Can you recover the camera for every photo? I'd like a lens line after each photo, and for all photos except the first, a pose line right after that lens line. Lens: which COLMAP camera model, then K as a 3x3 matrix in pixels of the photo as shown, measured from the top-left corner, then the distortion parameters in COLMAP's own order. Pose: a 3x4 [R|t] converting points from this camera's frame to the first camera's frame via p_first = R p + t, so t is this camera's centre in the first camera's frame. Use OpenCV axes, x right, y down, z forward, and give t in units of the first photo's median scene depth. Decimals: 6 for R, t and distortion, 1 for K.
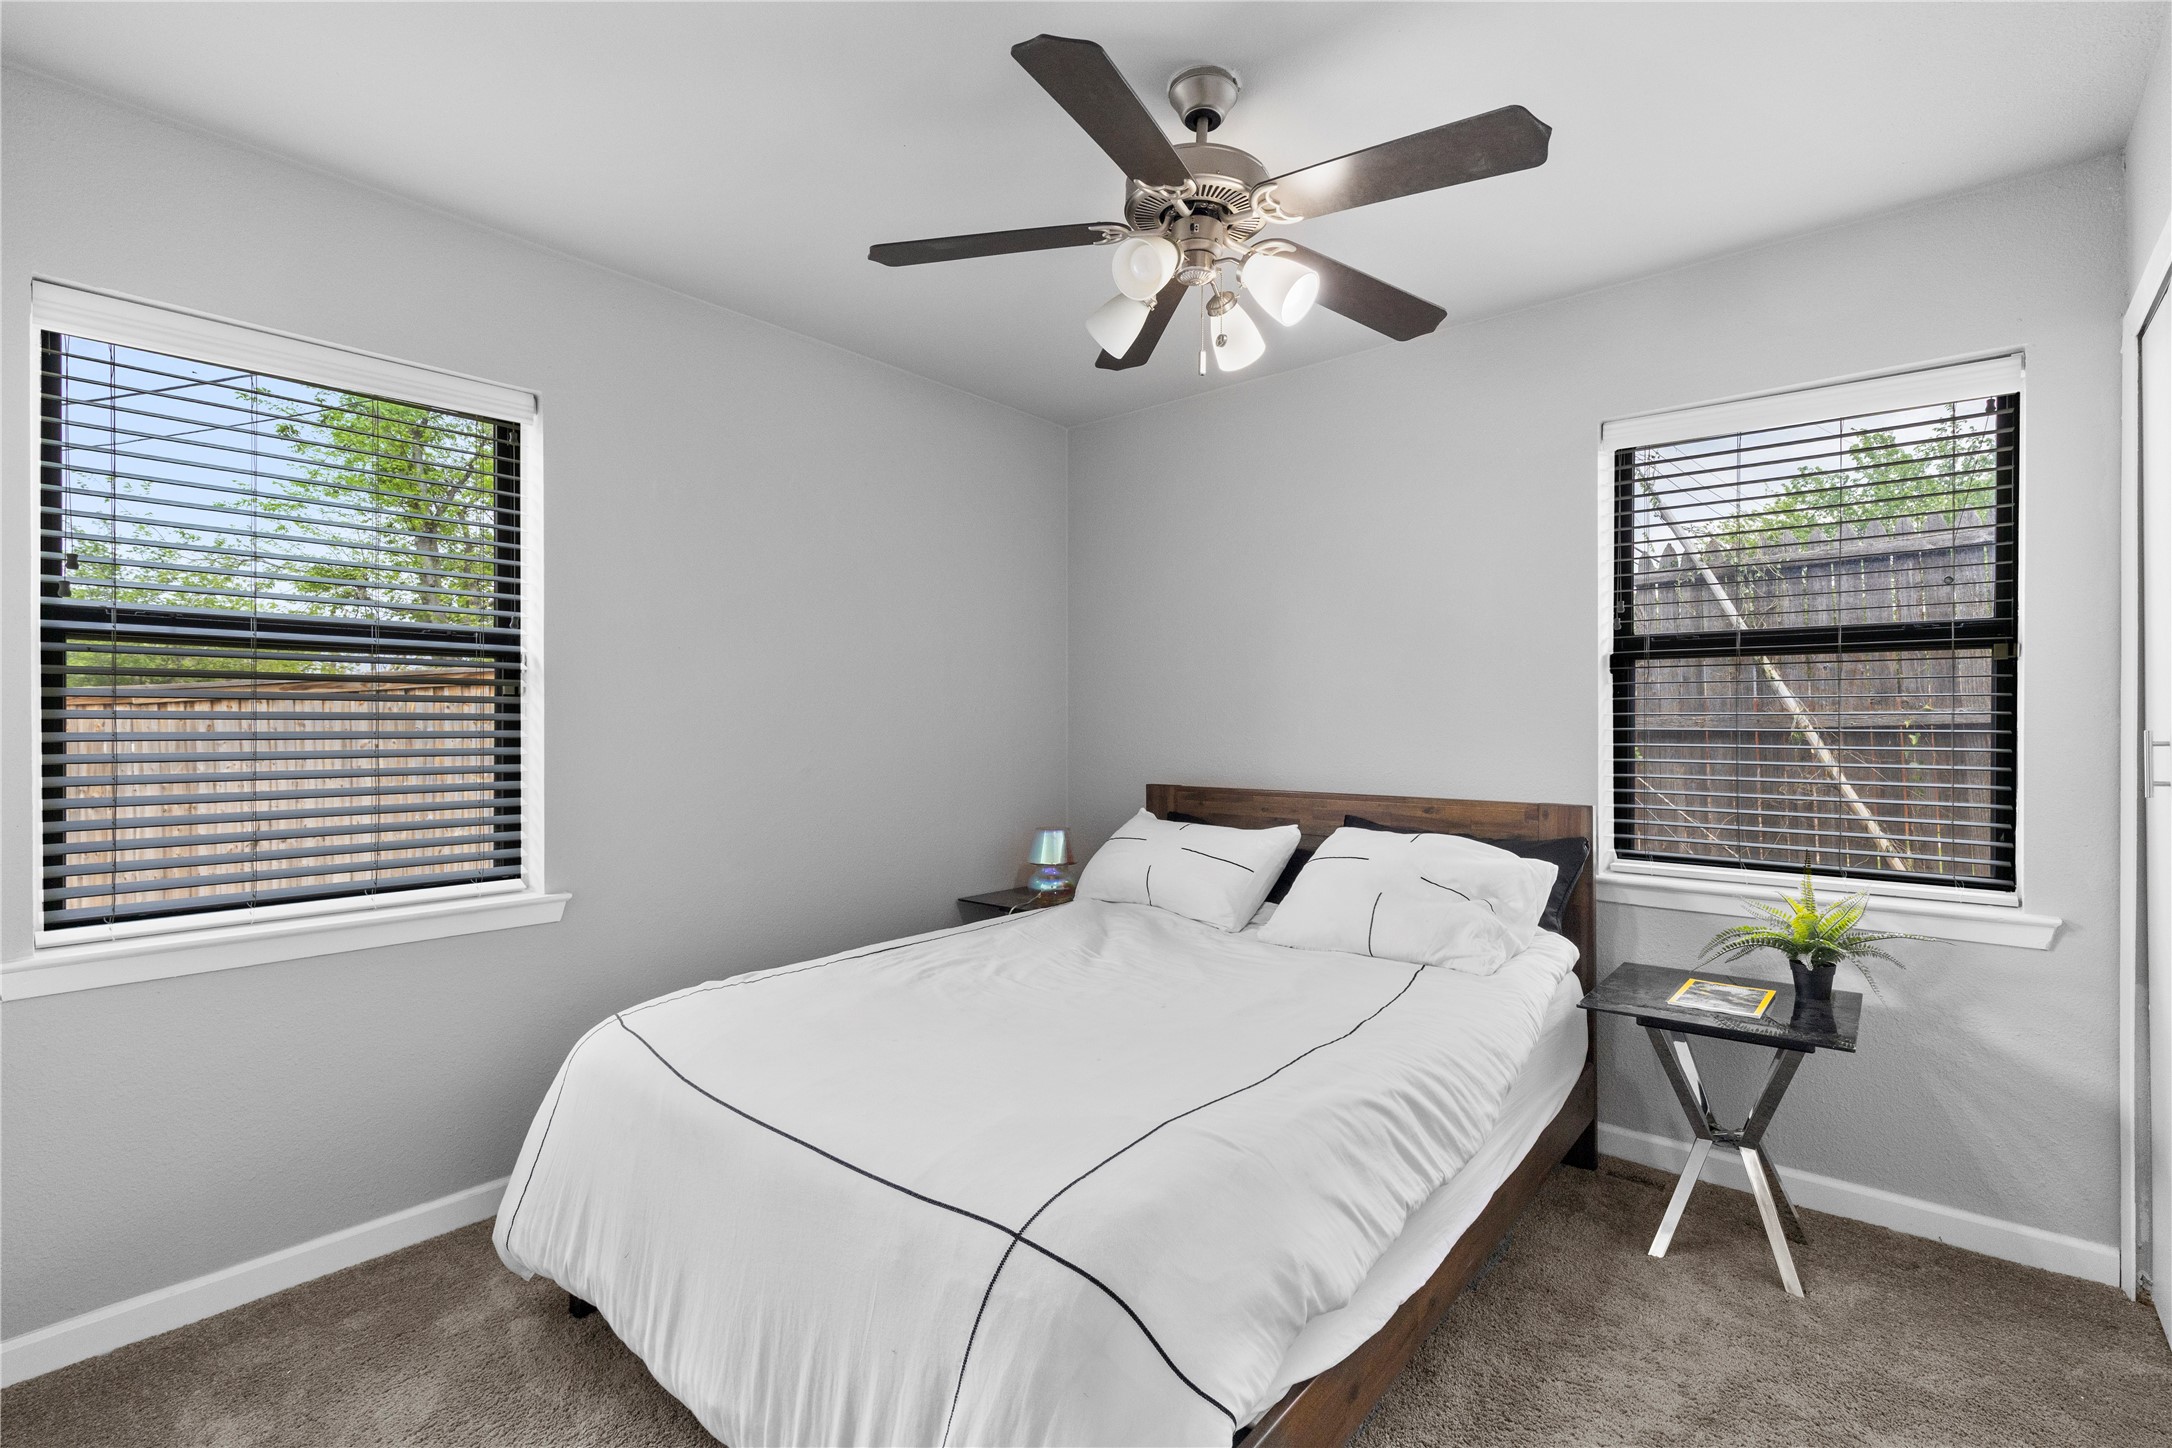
lens RADIAL K [[990.4, 0, 1097.1], [0, 990.4, 726.2], [0, 0, 1]] dist [0.001293, -0.000457]
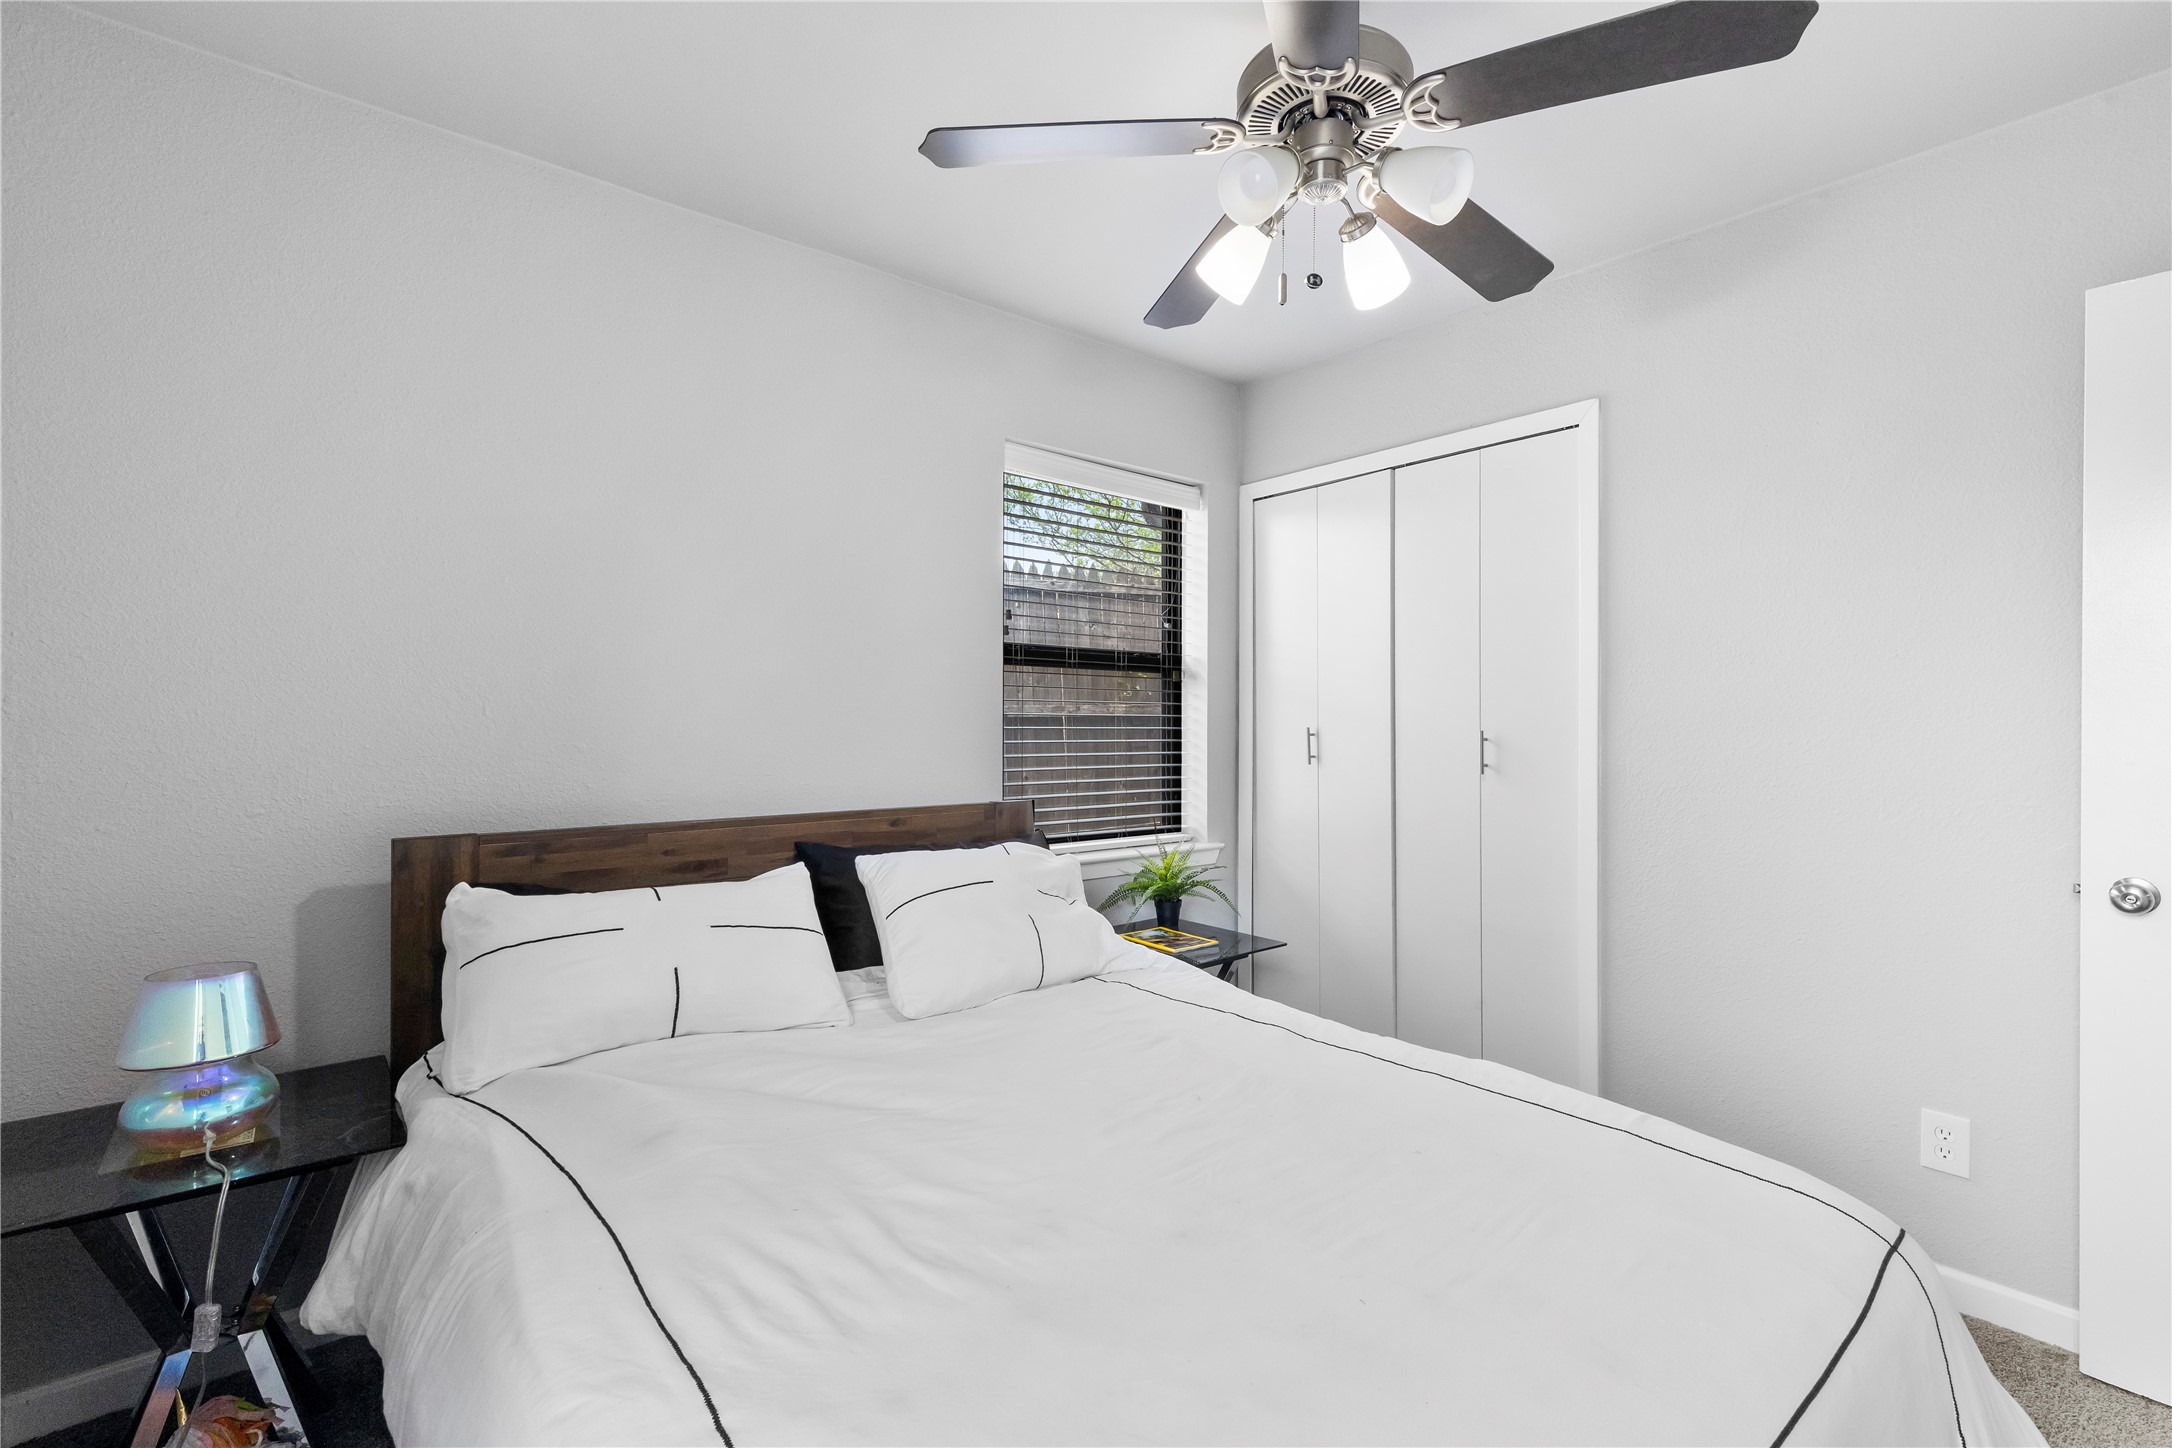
lens RADIAL K [[954.8, 0, 1100.8], [0, 954.8, 723.9], [0, 0, 1]] dist [-0.000585, -0.000274]
pose [[0.191686, -0.004108, 0.981448, -0.480899], [0.002098, 0.999991, 0.003776, -0.004771], [-0.981454, 0.001335, 0.191693, 0.703436]]
